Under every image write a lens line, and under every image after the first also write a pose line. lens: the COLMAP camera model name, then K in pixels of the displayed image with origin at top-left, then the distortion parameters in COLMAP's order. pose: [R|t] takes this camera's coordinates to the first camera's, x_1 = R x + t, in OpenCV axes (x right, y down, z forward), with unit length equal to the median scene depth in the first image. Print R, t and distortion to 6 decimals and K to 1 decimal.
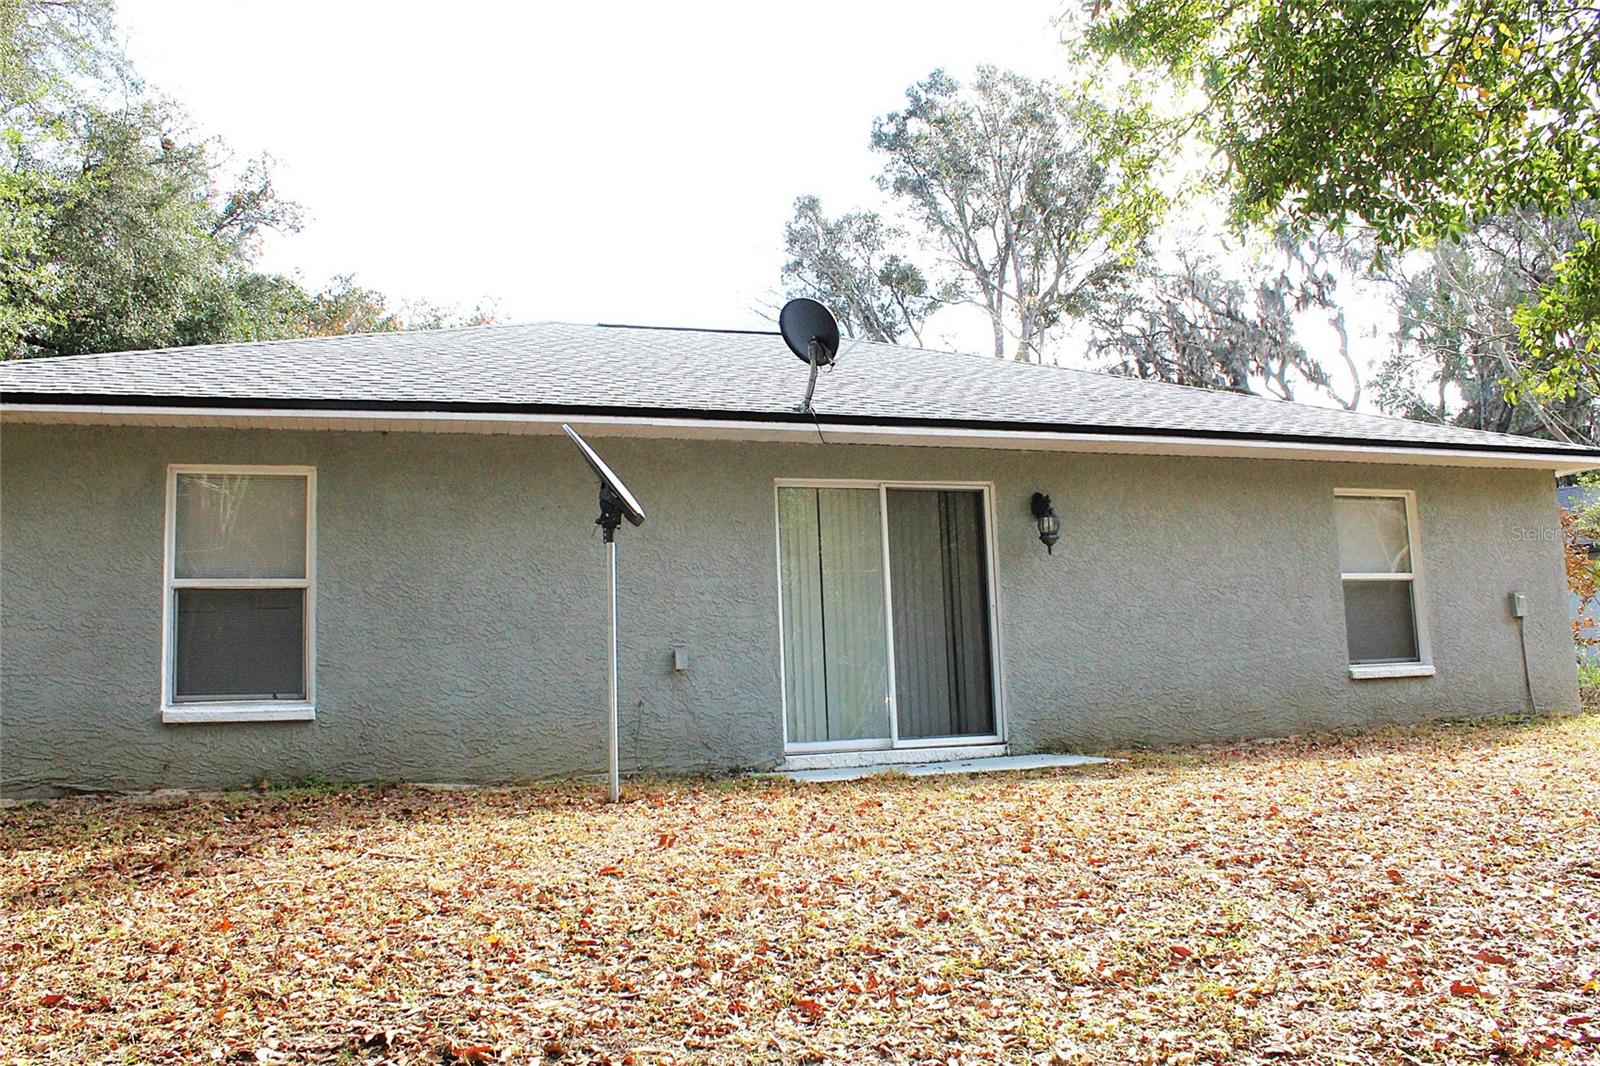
lens RADIAL K [[1319.2, 0, 800.0], [0, 1319.2, 533.0], [0, 0, 1]] dist [-0.163032, 0.142943]
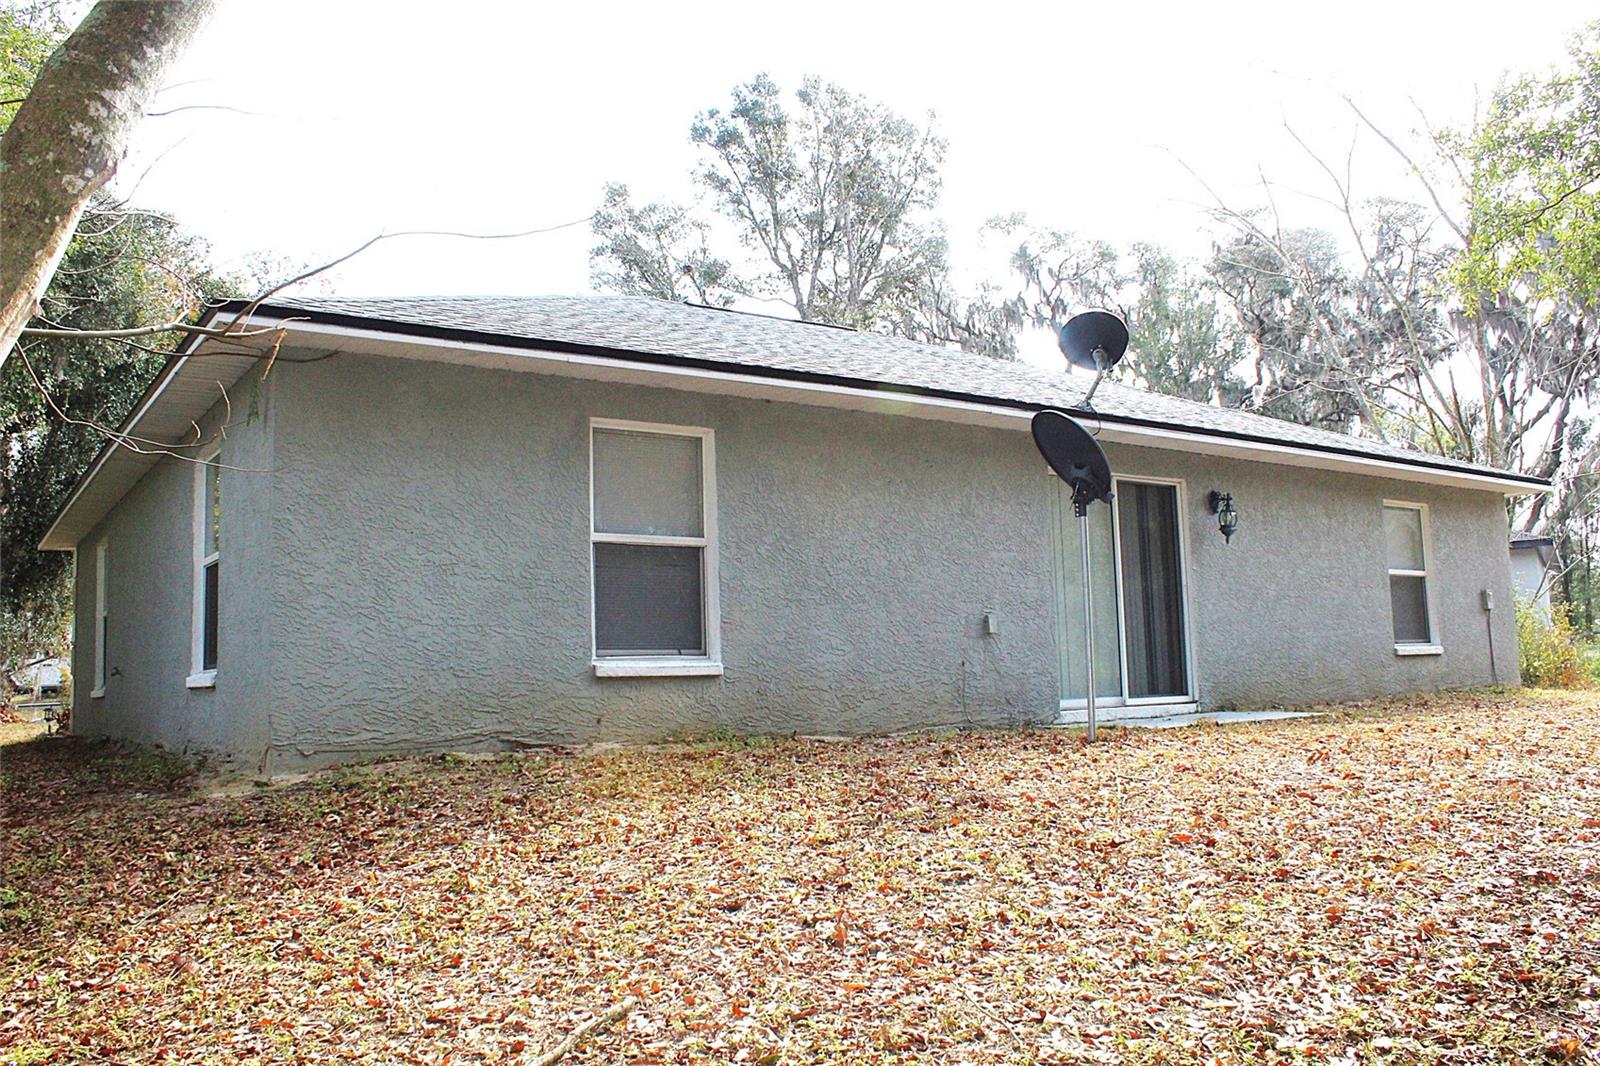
lens RADIAL K [[1319.2, 0, 800.0], [0, 1319.2, 533.0], [0, 0, 1]] dist [-0.163032, 0.142943]
pose [[0.960728, 0.042204, 0.274263, -0.544534], [-0.044055, 0.999029, 0.000592, 0.025214], [-0.273972, -0.012651, 0.961655, -0.023408]]
